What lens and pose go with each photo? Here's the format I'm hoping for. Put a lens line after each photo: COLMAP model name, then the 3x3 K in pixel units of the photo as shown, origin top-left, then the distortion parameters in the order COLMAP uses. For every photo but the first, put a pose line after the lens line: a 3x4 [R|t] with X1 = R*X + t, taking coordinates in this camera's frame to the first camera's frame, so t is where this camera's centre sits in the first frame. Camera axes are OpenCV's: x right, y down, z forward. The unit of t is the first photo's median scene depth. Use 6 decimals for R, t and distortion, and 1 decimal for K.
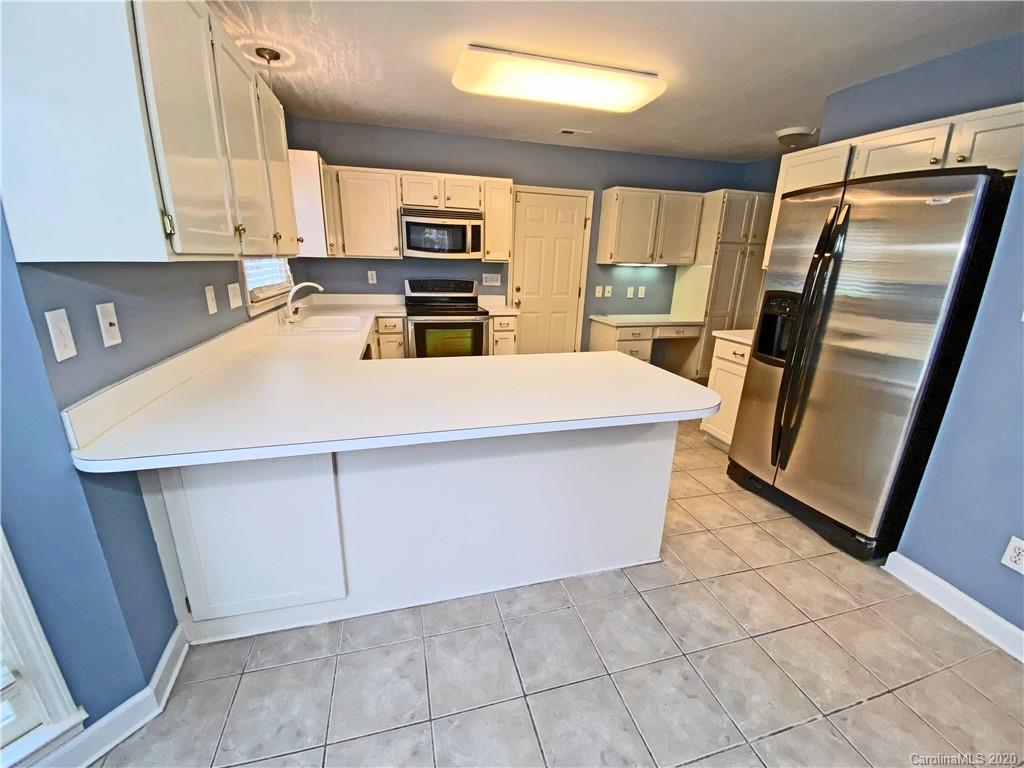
lens RADIAL K [[417.0, 0, 507.9], [0, 417.0, 384.9], [0, 0, 1]] dist [0.021615, -0.020939]
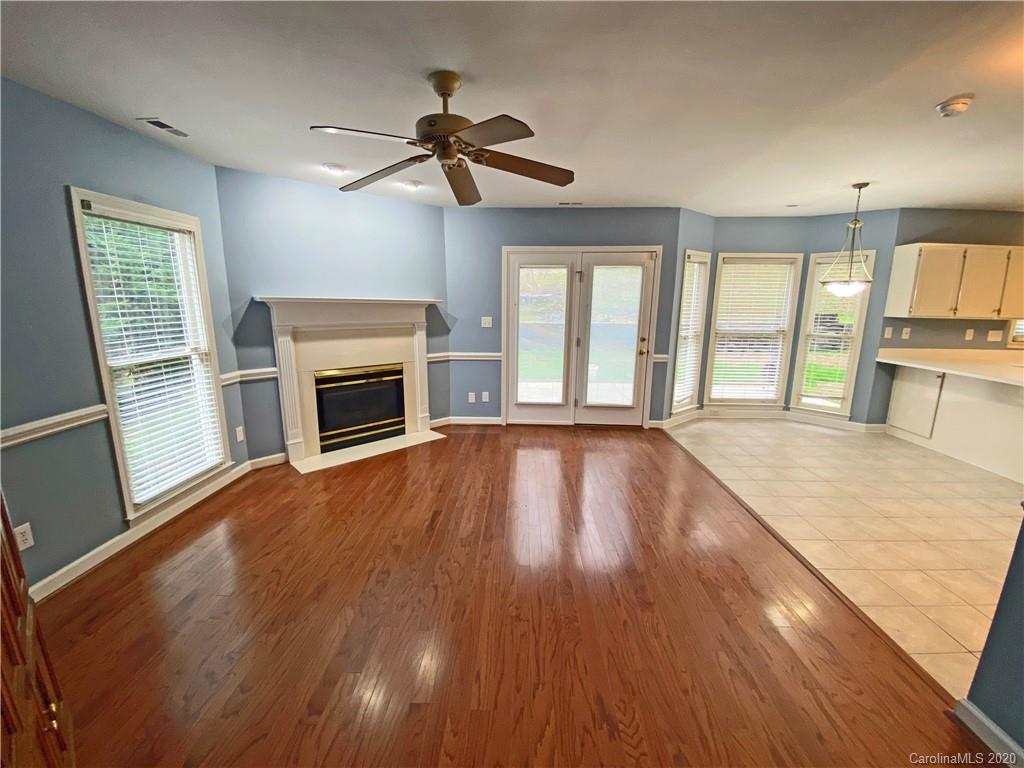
lens RADIAL K [[411.6, 0, 509.5], [0, 411.6, 384.1], [0, 0, 1]] dist [0.018293, -0.021125]
pose [[-0.294370, 0.158397, -0.942474, 1.236305], [-0.288473, 0.925444, 0.245636, 0.135888], [0.911115, 0.344186, -0.226729, -0.430842]]
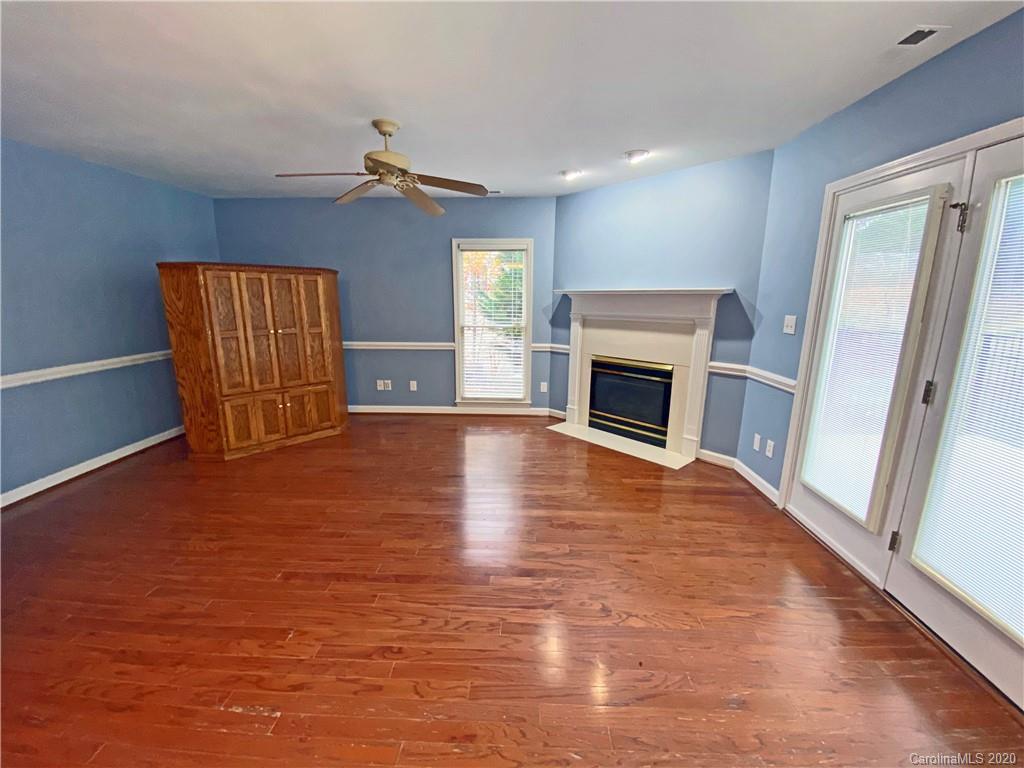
lens RADIAL K [[411.6, 0, 509.5], [0, 411.6, 384.1], [0, 0, 1]] dist [0.018293, -0.021125]
pose [[-0.947975, -0.089516, 0.305500, 0.251223], [0.068983, 0.879088, 0.471642, 0.000164], [-0.310781, 0.468179, -0.827178, -0.026365]]
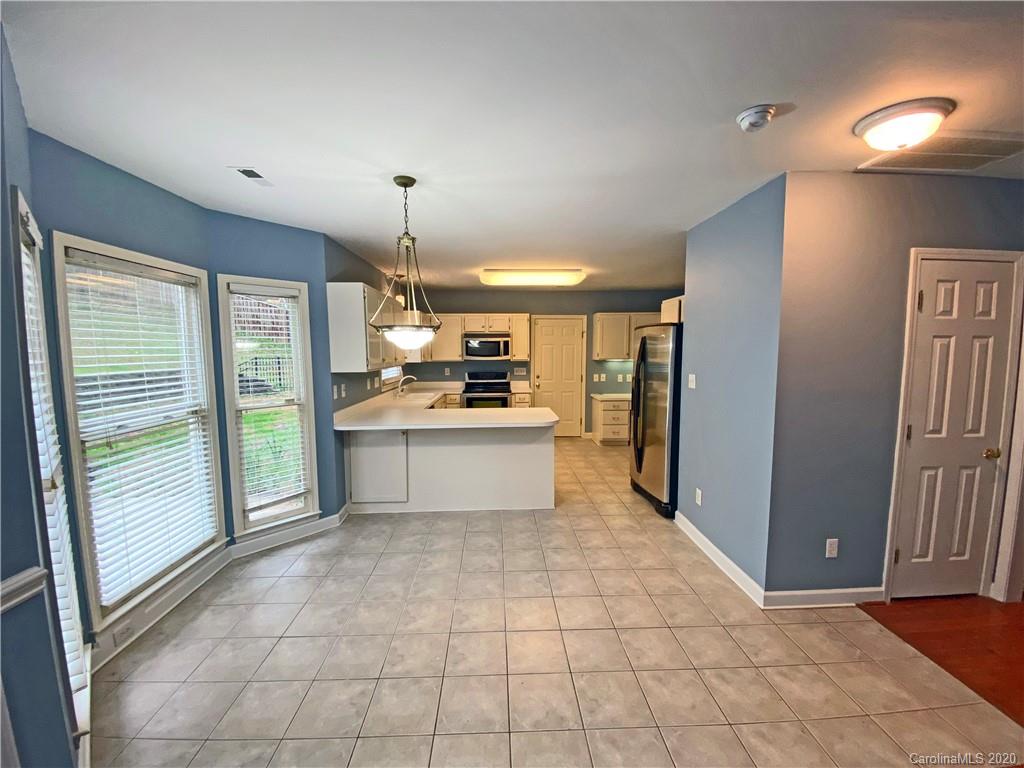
lens RADIAL K [[411.6, 0, 509.5], [0, 411.6, 384.1], [0, 0, 1]] dist [0.018293, -0.021125]
pose [[0.974022, -0.010993, -0.226188, 0.322204], [-0.036089, 0.978520, -0.202967, 0.130534], [0.223561, 0.205857, 0.952703, -0.561241]]
